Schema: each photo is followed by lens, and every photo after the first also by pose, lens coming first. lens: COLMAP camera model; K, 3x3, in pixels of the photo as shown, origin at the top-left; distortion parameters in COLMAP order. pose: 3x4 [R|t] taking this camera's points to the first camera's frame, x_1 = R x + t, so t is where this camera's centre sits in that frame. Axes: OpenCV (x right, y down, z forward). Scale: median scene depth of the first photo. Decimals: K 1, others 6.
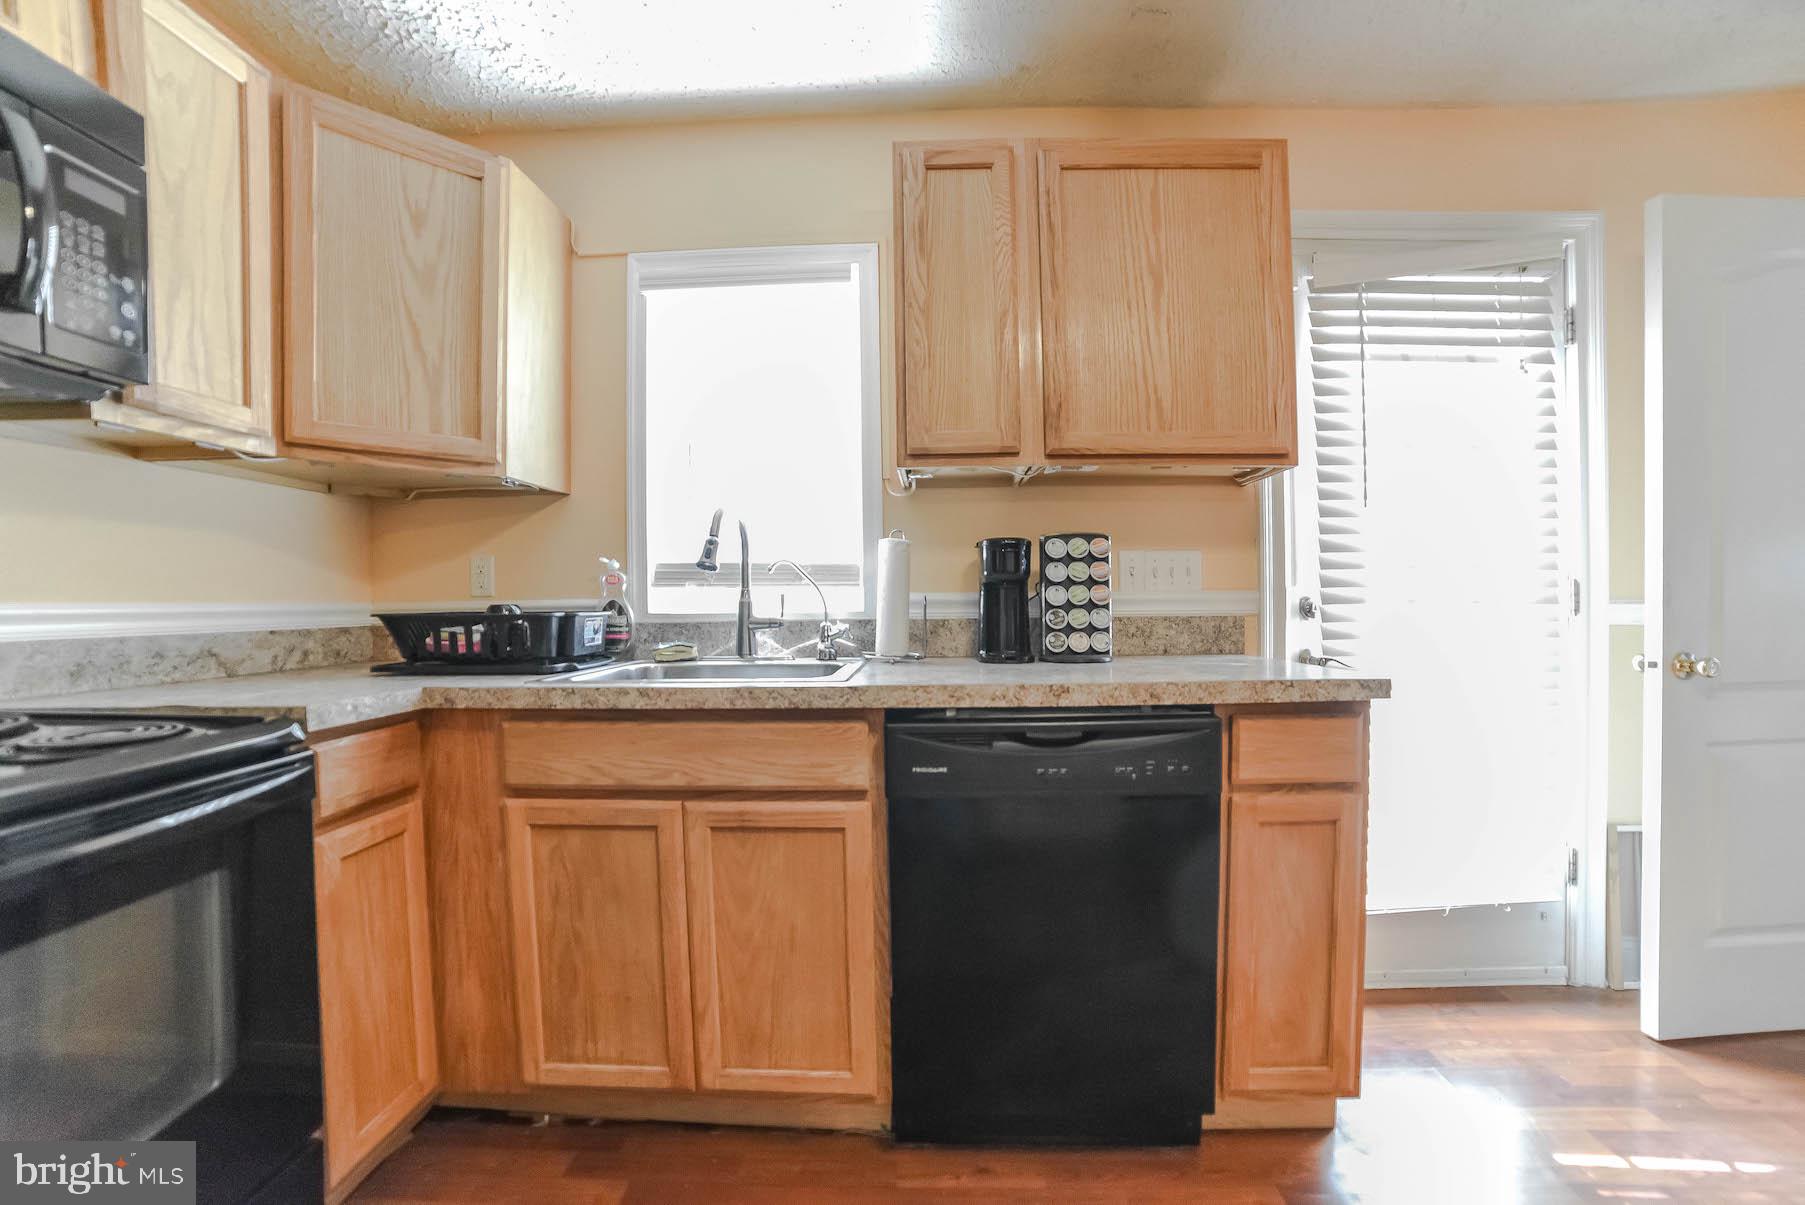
lens RADIAL K [[725.2, 0, 901.6], [0, 725.2, 615.6], [0, 0, 1]] dist [-0.094531, 0.032639]
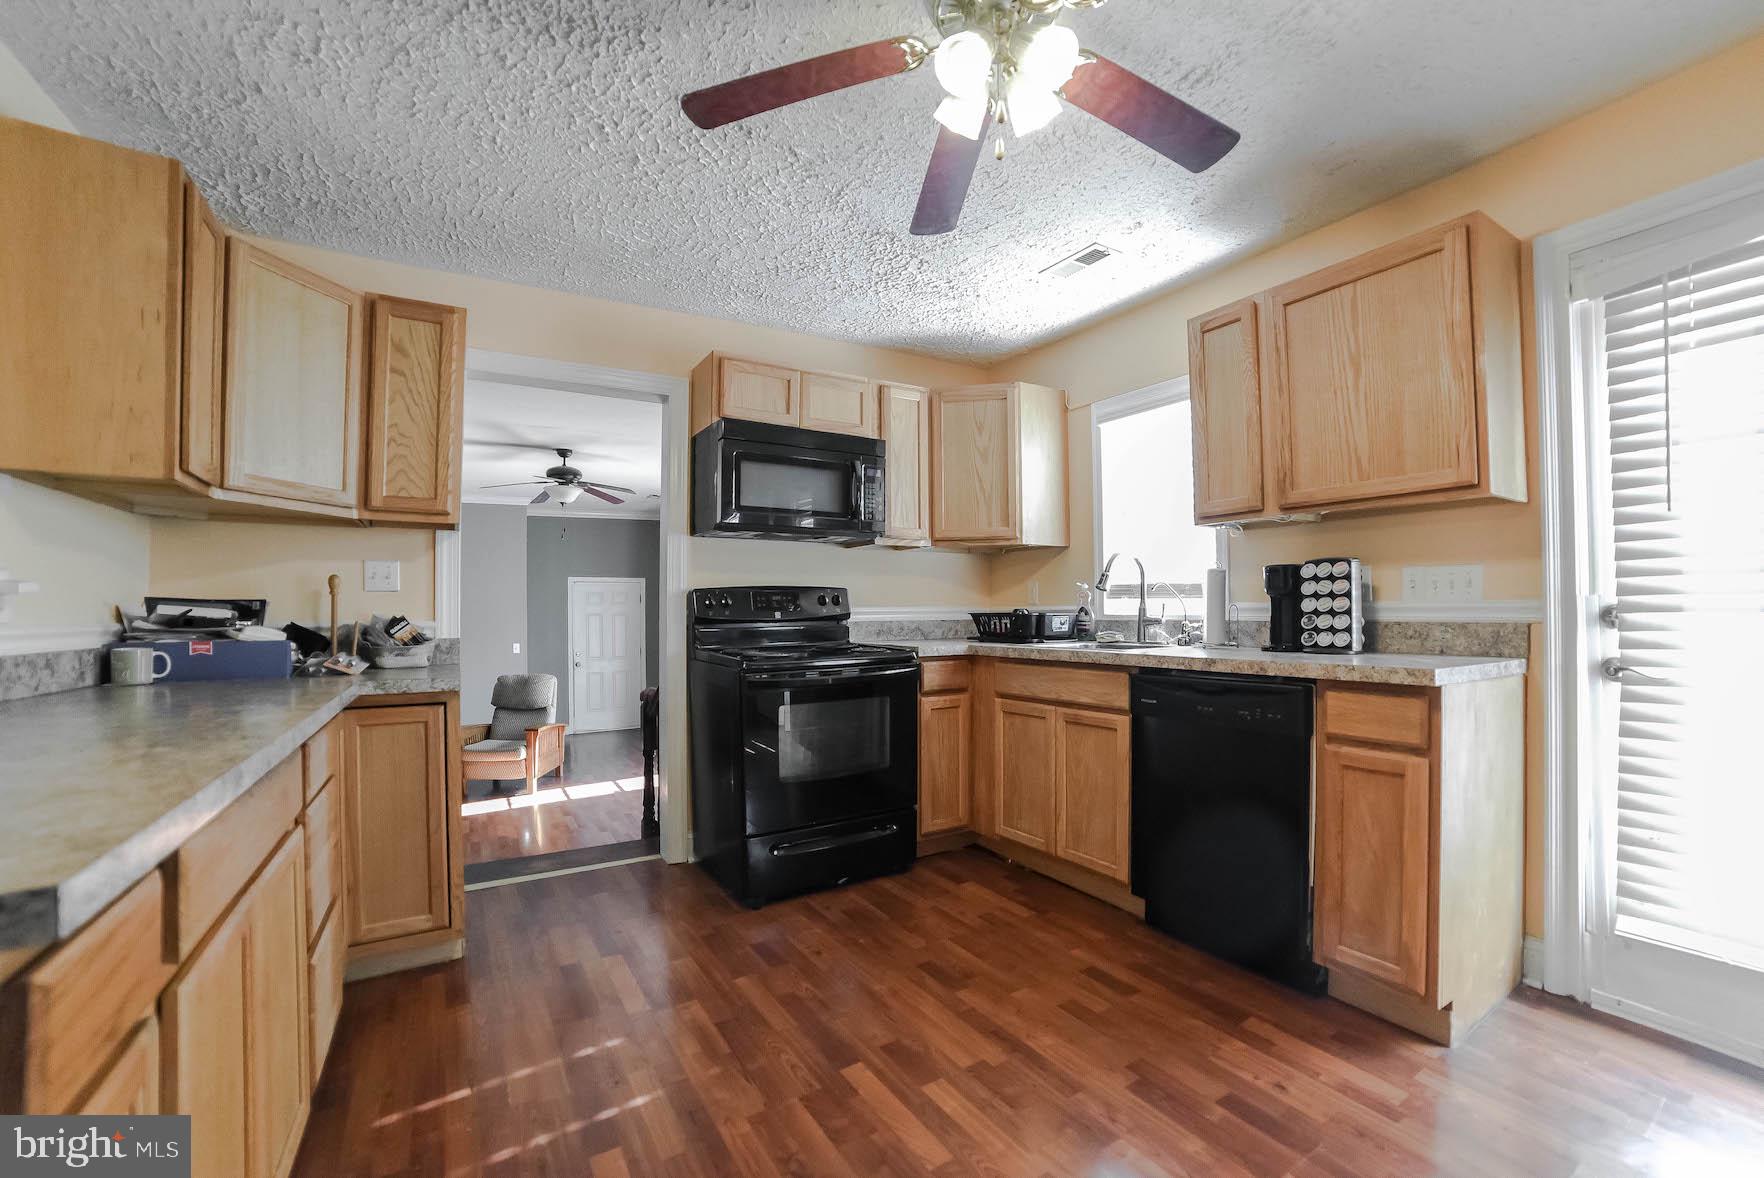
lens RADIAL K [[708.8, 0, 881.2], [0, 708.8, 601.8], [0, 0, 1]] dist [-0.094531, 0.032639]
pose [[0.547034, -0.002226, -0.837108, 0.904963], [-0.015641, 0.999795, -0.012880, -0.003895], [0.836965, 0.020139, 0.546886, -0.423297]]
